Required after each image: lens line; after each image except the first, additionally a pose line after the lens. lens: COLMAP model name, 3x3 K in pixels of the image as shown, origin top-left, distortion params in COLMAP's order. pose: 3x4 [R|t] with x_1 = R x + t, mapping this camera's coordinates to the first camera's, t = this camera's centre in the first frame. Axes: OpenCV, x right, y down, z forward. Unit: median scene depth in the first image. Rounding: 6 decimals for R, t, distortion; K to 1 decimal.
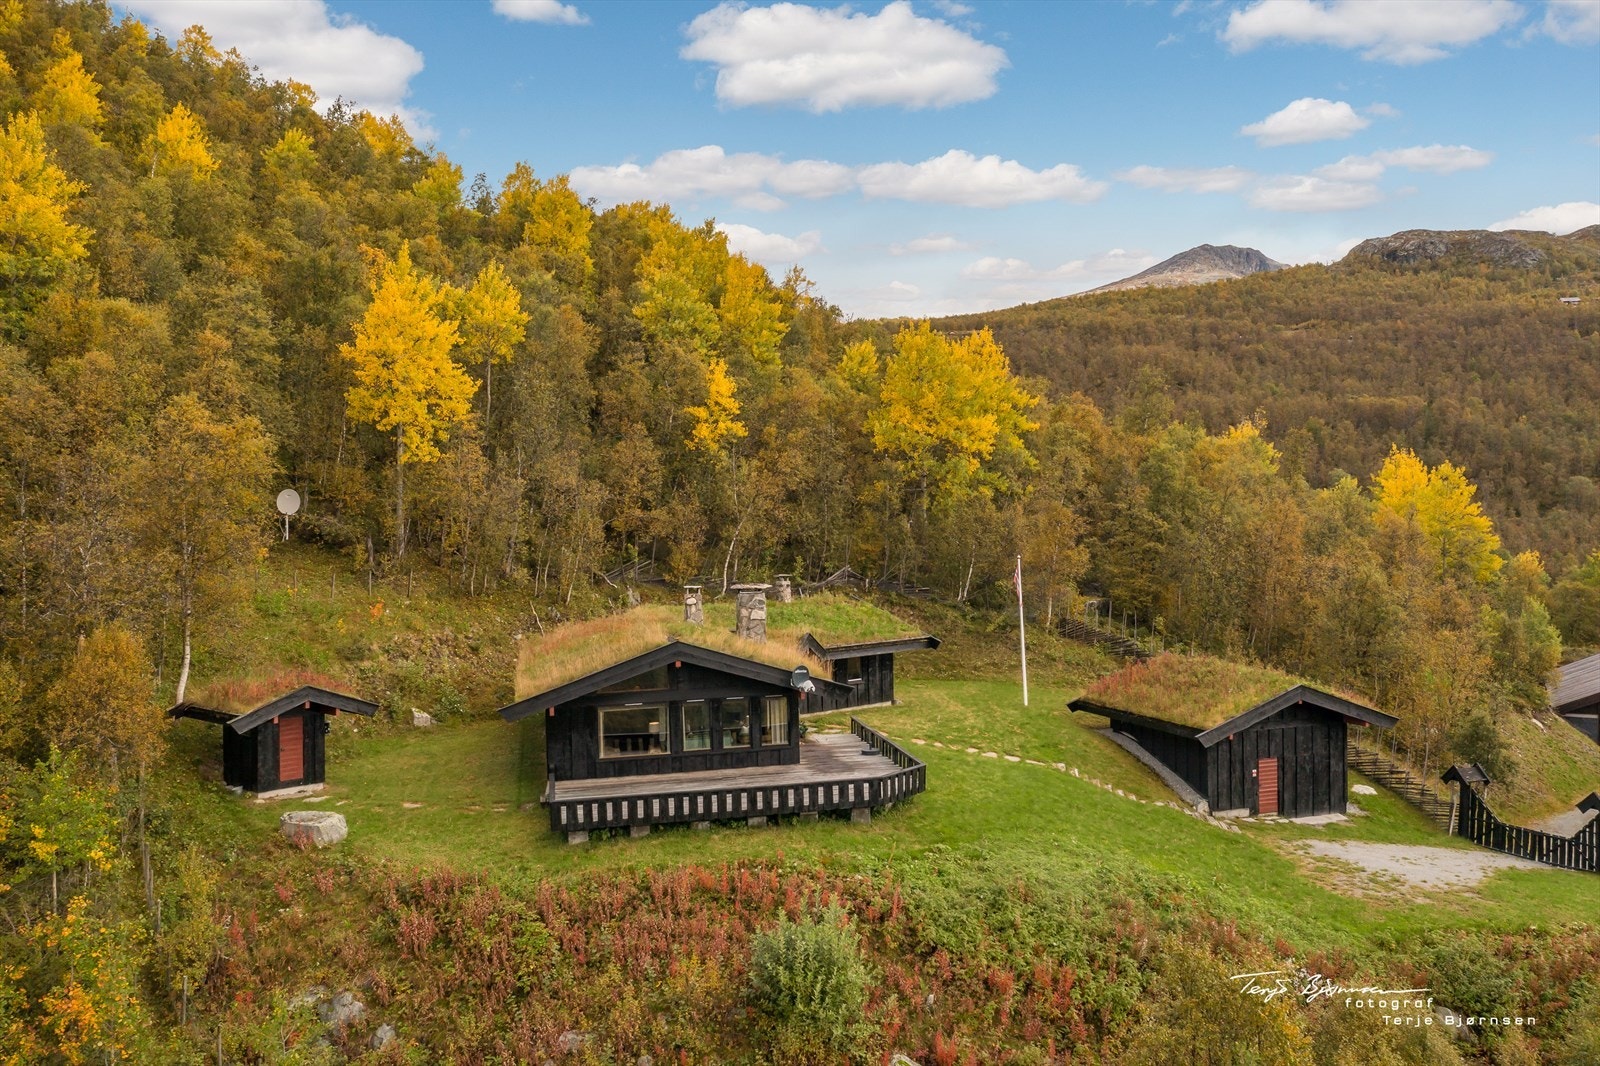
lens RADIAL K [[1333.9, 0, 793.3], [0, 1333.9, 484.4], [0, 0, 1]] dist [-0.010173, 0.011929]
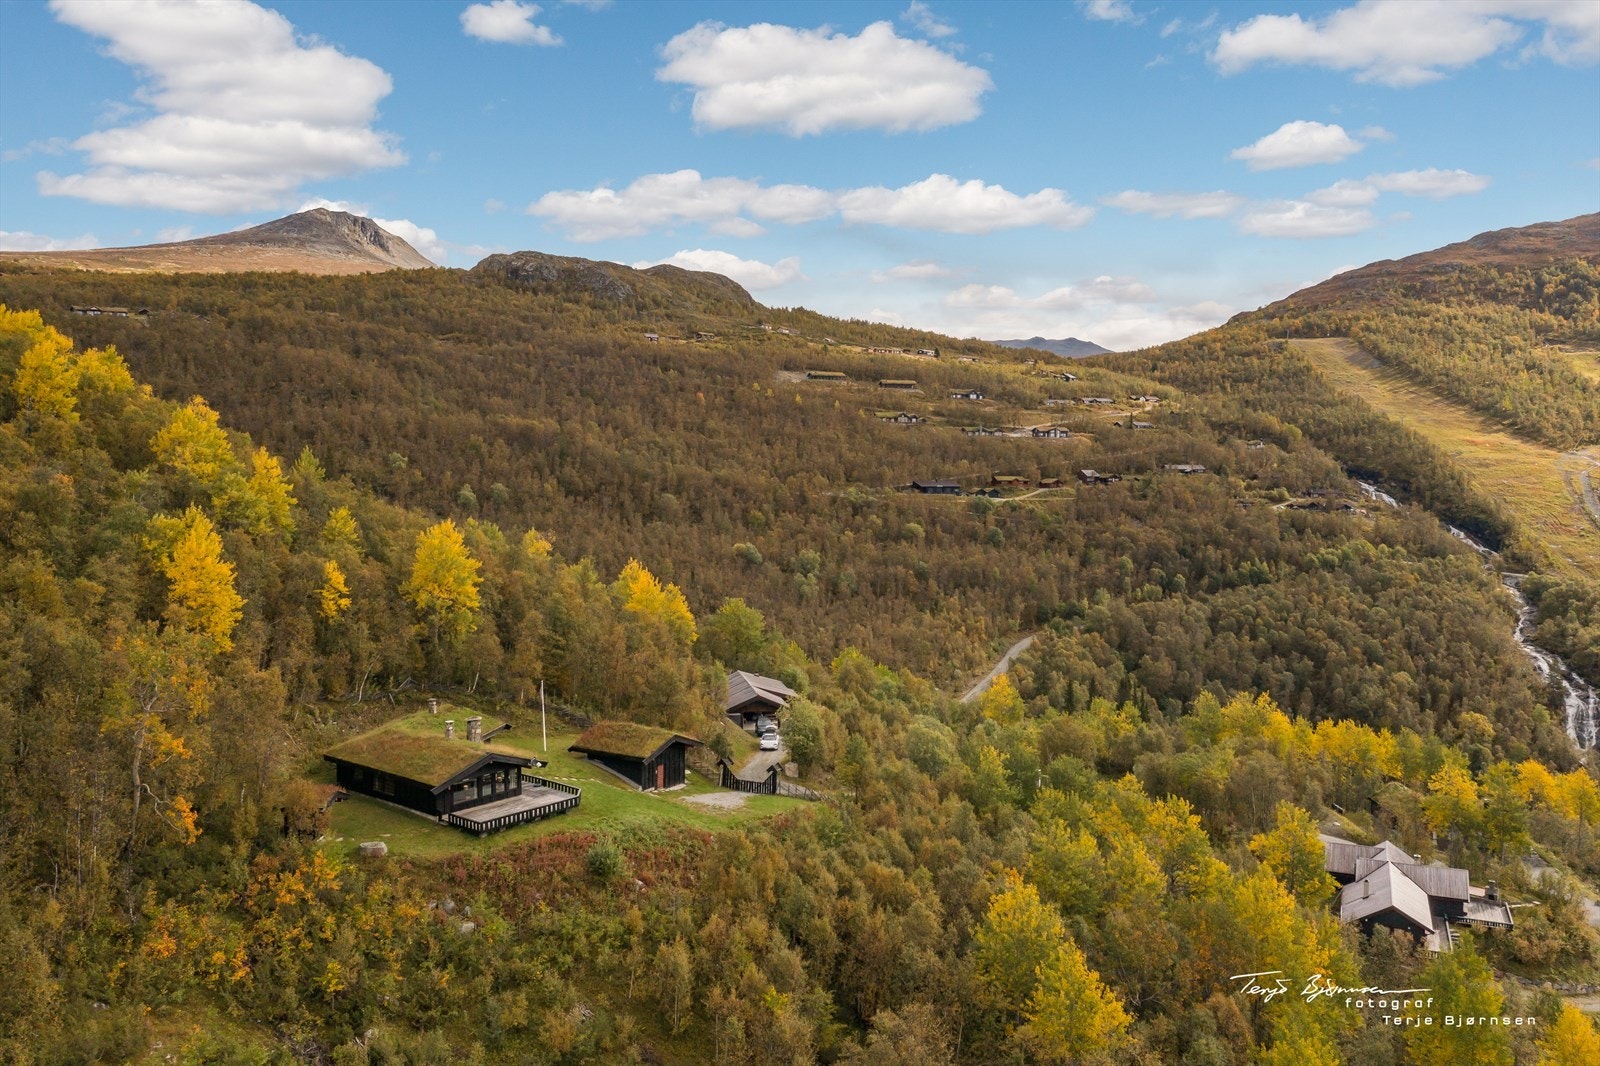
lens RADIAL K [[1333.9, 0, 793.3], [0, 1333.9, 484.4], [0, 0, 1]] dist [-0.010173, 0.011929]
pose [[0.791737, 0.005405, 0.610838, -0.126676], [-0.028189, 0.999219, 0.027696, -0.051342], [-0.610211, -0.039147, 0.791271, -0.142128]]
